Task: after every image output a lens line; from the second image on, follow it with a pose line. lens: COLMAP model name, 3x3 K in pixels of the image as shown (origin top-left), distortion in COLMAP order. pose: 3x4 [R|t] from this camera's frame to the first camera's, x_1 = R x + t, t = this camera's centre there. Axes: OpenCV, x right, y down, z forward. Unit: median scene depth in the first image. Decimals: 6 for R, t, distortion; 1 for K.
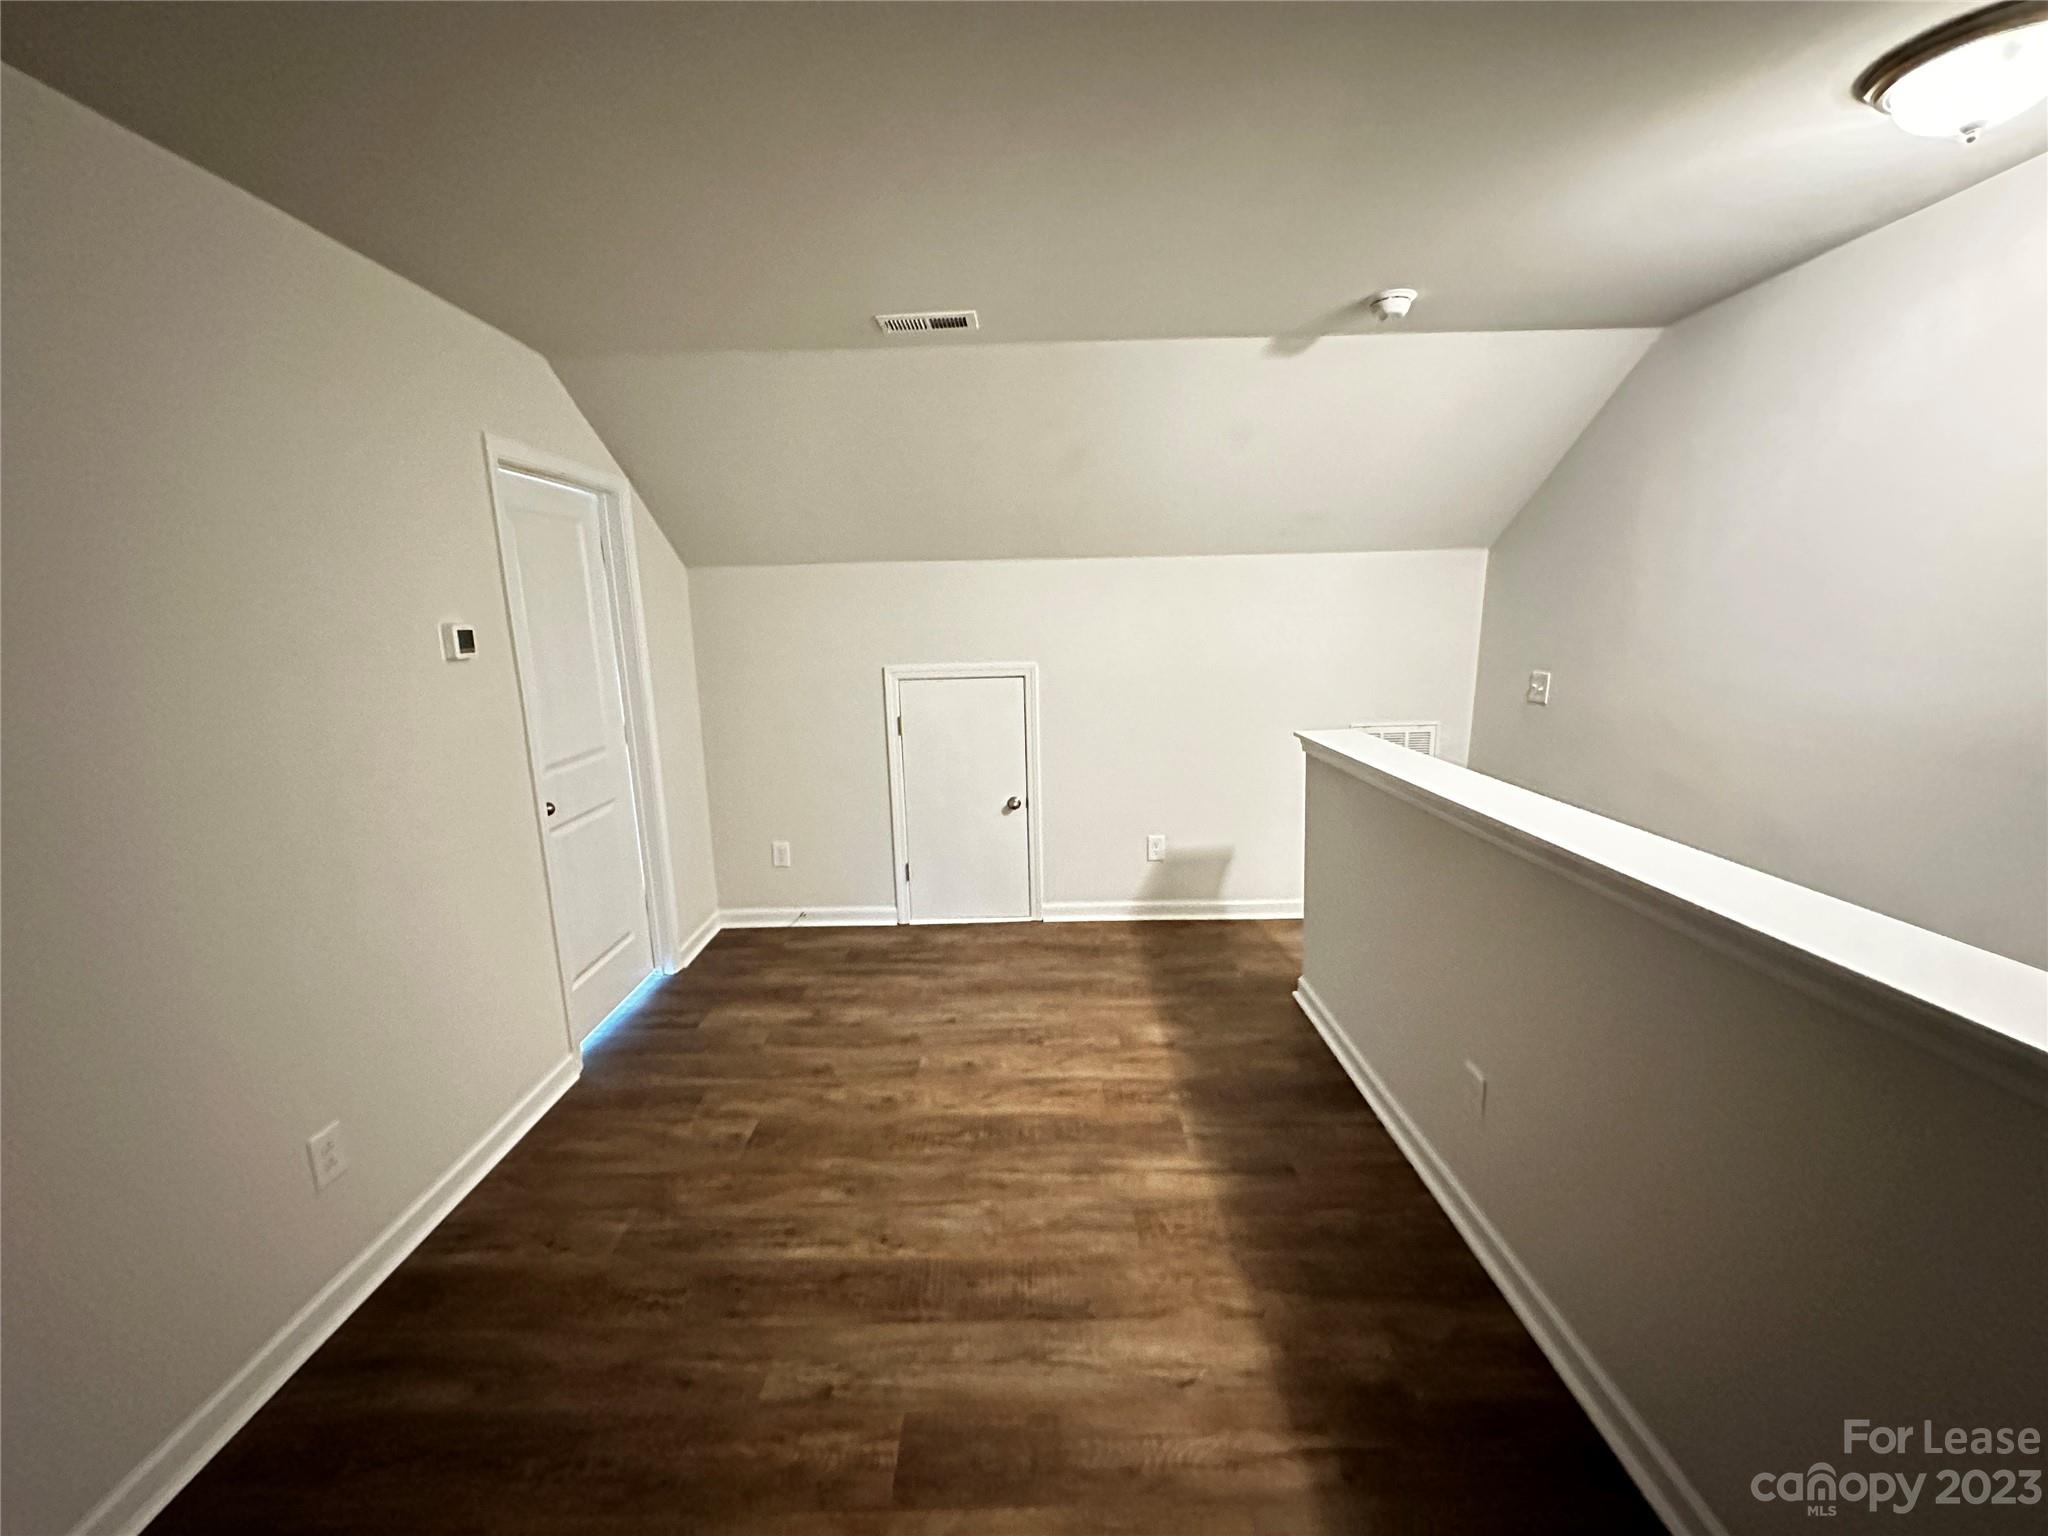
lens RADIAL K [[815.7, 0, 1025.0], [0, 815.7, 776.7], [0, 0, 1]] dist [-0.003160, 0.000730]
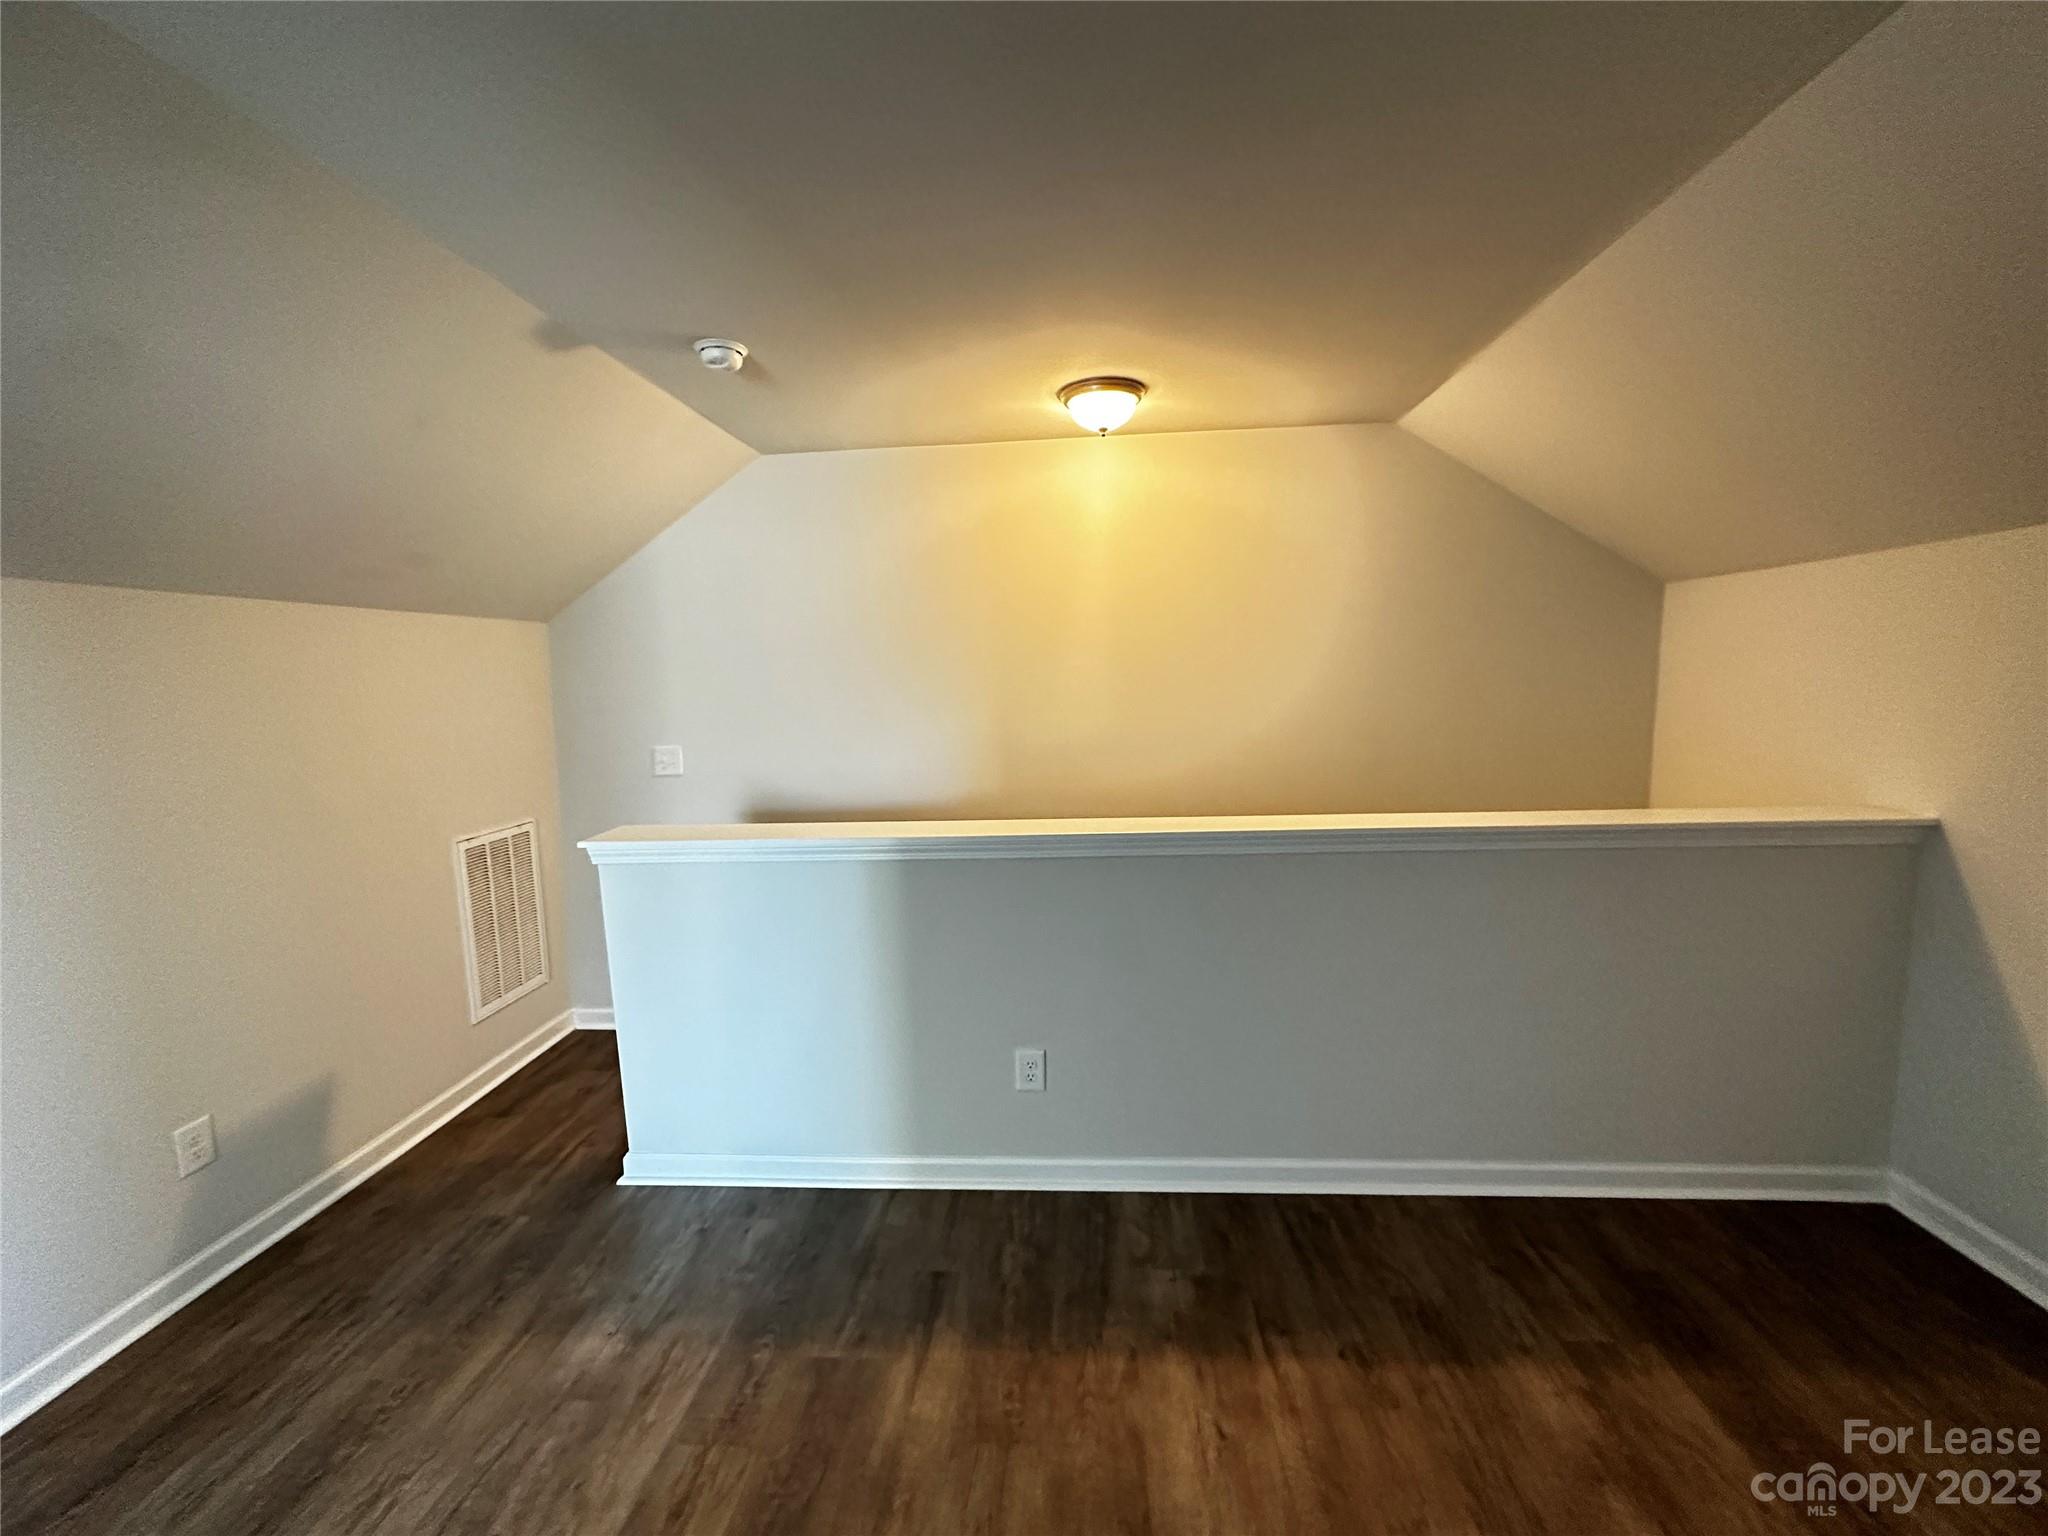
lens RADIAL K [[815.7, 0, 1027.8], [0, 815.7, 750.2], [0, 0, 1]] dist [-0.003160, 0.000730]
pose [[0.067404, -0.080762, 0.994452, -0.596398], [0.221274, 0.973107, 0.064031, -0.146626], [-0.972879, 0.215730, 0.083462, 0.776684]]
